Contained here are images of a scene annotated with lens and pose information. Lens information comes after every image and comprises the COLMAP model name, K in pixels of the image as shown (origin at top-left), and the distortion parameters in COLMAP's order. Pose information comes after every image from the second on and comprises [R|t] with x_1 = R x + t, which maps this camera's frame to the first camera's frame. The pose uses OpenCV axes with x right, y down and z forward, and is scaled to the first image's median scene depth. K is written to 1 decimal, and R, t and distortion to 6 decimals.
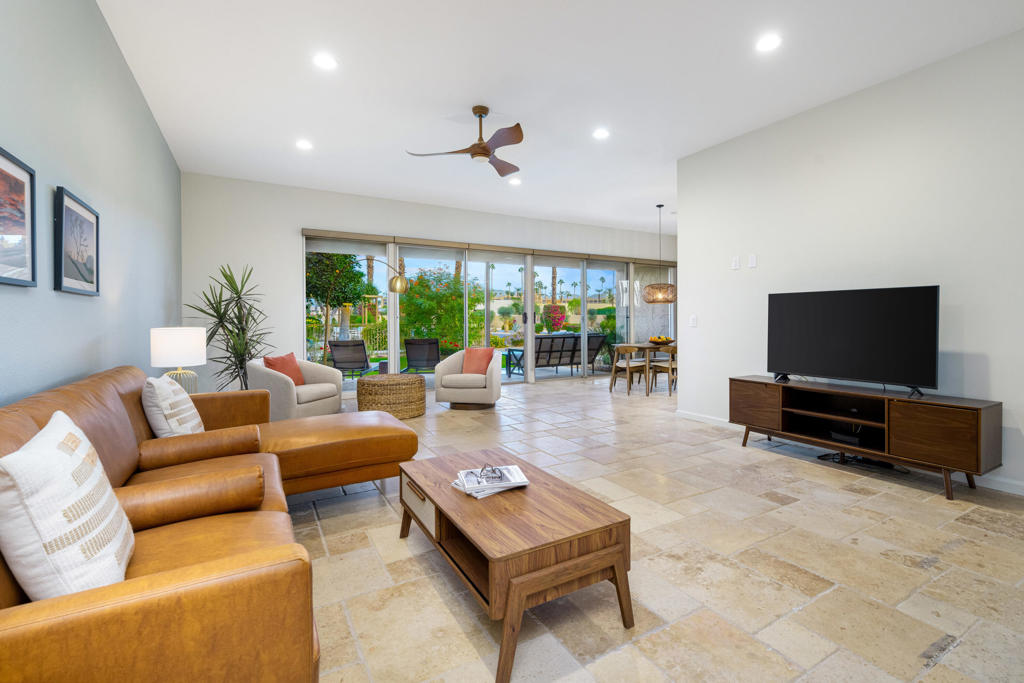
lens RADIAL K [[461.4, 0, 532.2], [0, 461.4, 322.1], [0, 0, 1]] dist [0.002435, -0.000340]
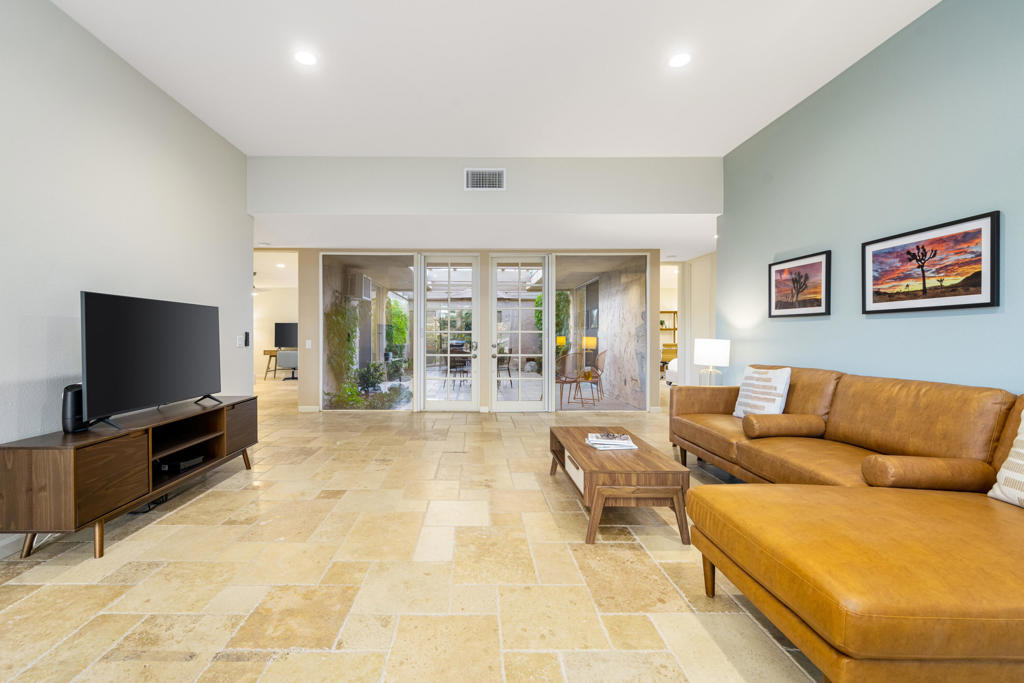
lens RADIAL K [[428.4, 0, 488.7], [0, 428.4, 337.7], [0, 0, 1]] dist [0.003390, 0.000224]
pose [[-0.869004, -0.000219, 0.494805, -0.288928], [0.004529, 0.999955, 0.008396, -0.004571], [-0.494784, 0.009537, -0.868964, 1.581762]]
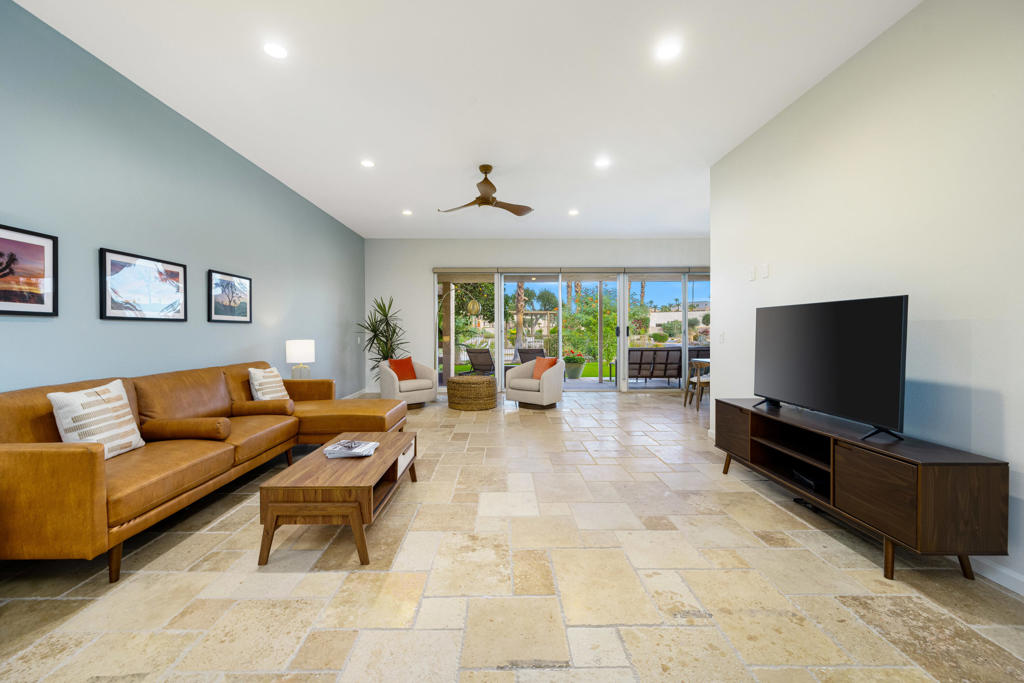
lens RADIAL K [[408.4, 0, 504.0], [0, 408.4, 336.8], [0, 0, 1]] dist [0.001161, -0.000387]
pose [[0.858710, 0.007225, -0.512411, 0.640240], [-0.002045, 0.999941, 0.010672, -0.016494], [0.512458, -0.008116, 0.858674, 0.094448]]
